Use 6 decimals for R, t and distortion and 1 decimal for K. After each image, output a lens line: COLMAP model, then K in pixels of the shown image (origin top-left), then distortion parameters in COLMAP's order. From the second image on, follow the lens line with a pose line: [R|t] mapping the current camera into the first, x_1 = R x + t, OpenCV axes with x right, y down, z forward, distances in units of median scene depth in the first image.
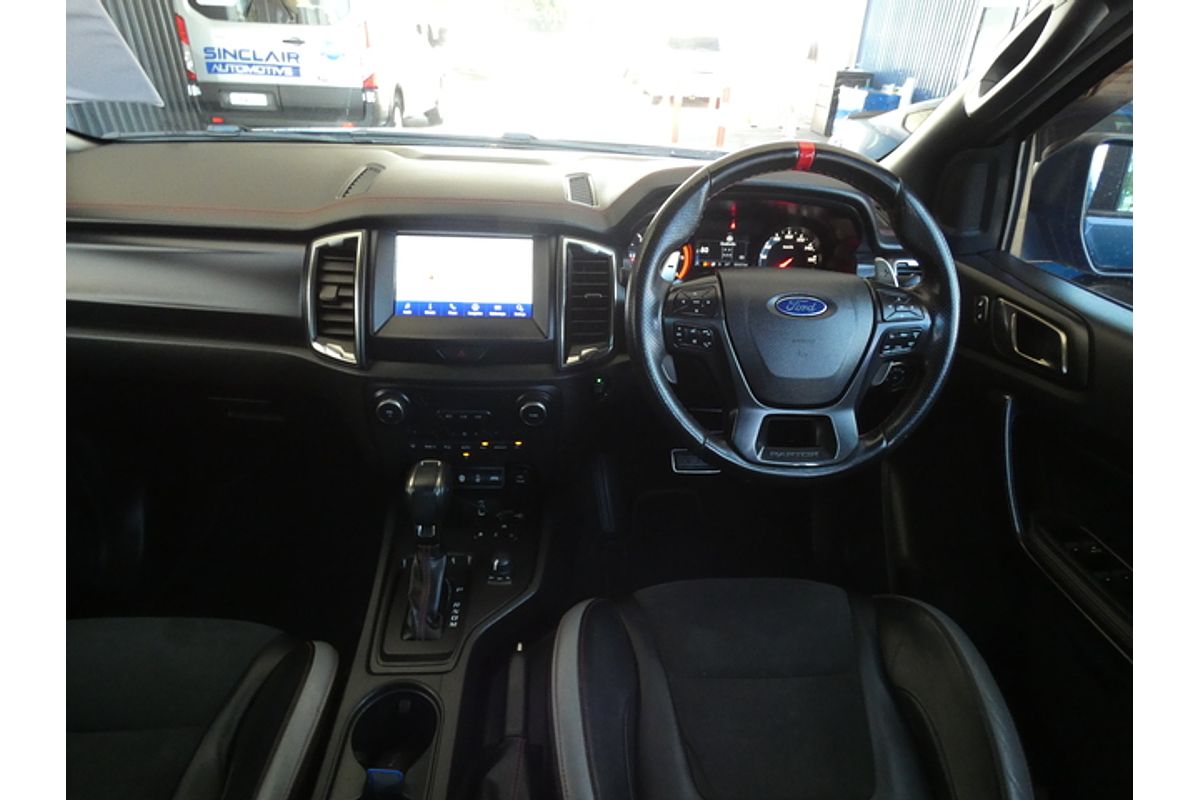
lens RADIAL K [[638.4, 0, 595.5], [0, 638.4, 402.6], [0, 0, 1]] dist [-0.003385, -0.003205]
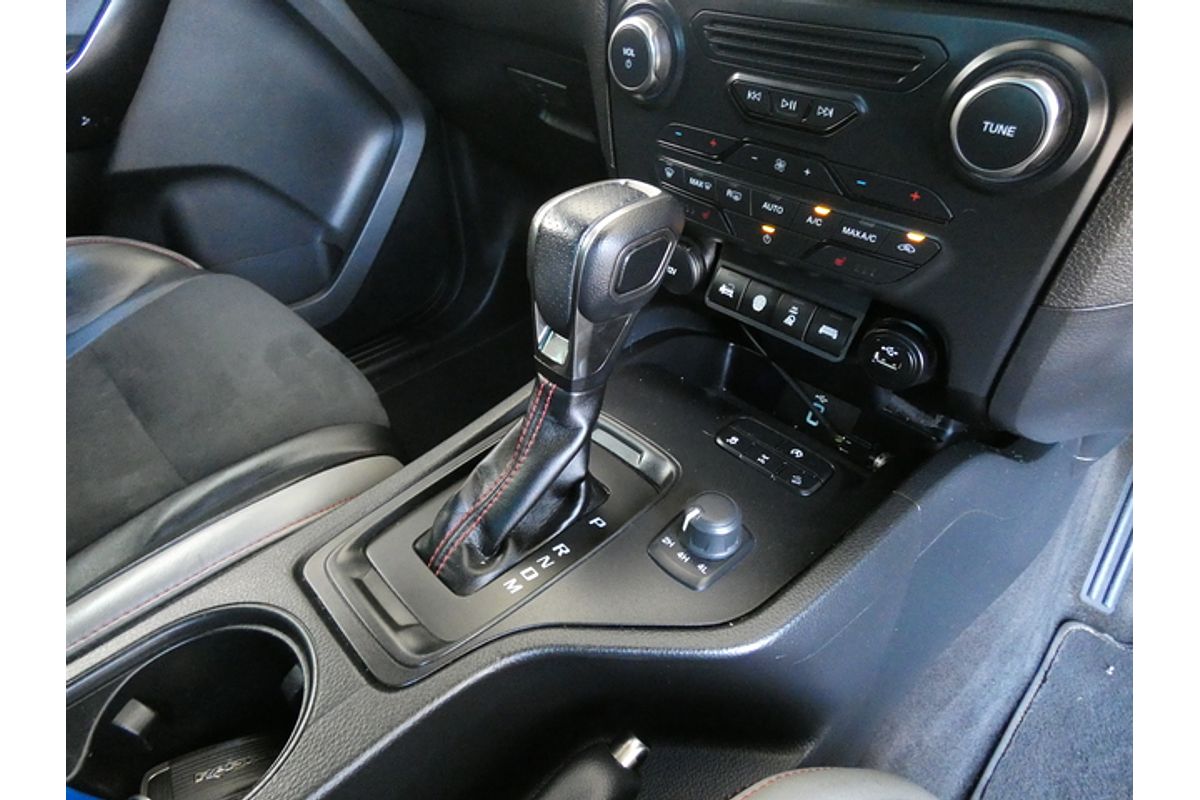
lens RADIAL K [[638.4, 0, 610.3], [0, 638.4, 401.1], [0, 0, 1]] dist [-0.003385, -0.003205]
pose [[0.668040, 0.426430, -0.609820, 0.007741], [-0.341288, 0.903817, 0.258143, 0.101997], [0.661246, 0.035675, 0.749321, 0.624342]]
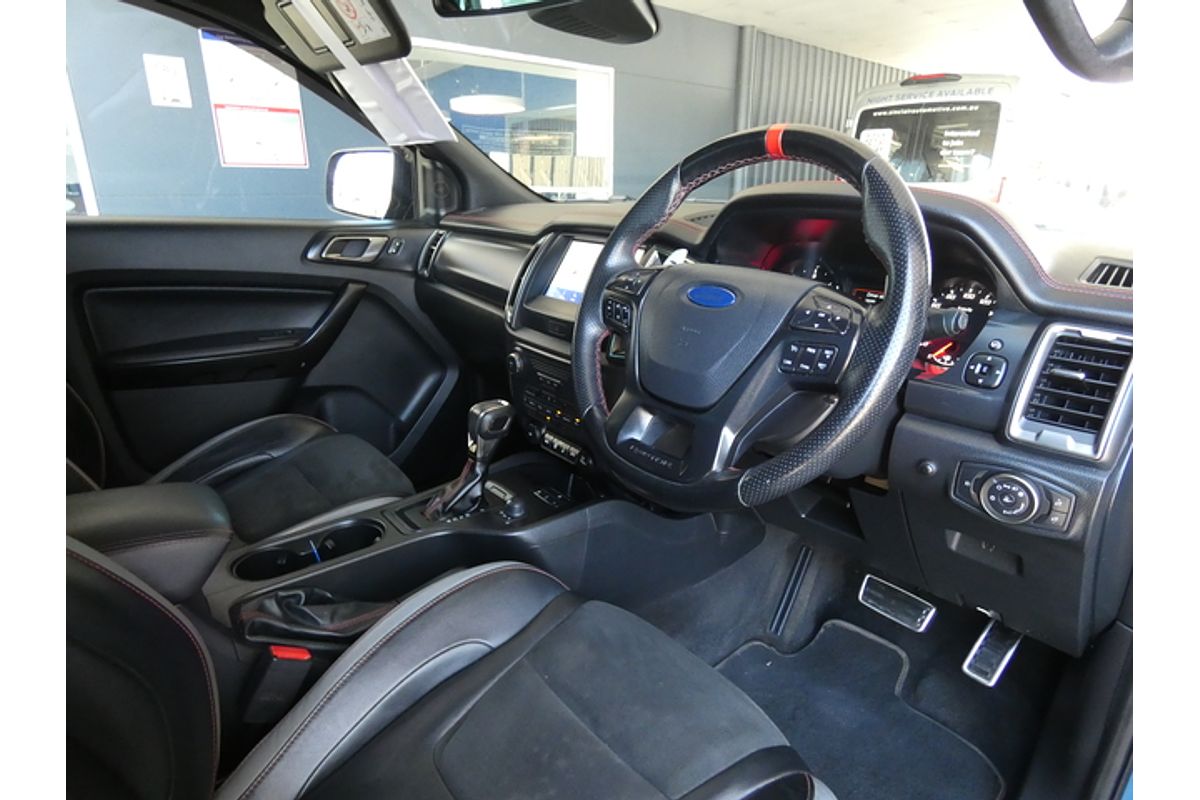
lens RADIAL K [[638.4, 0, 594.7], [0, 638.4, 397.9], [0, 0, 1]] dist [-0.003385, -0.003205]
pose [[0.597123, 0.224199, -0.770181, 0.706066], [-0.394298, 0.918179, -0.038418, 0.055754], [0.698551, 0.326621, 0.636667, 0.284023]]
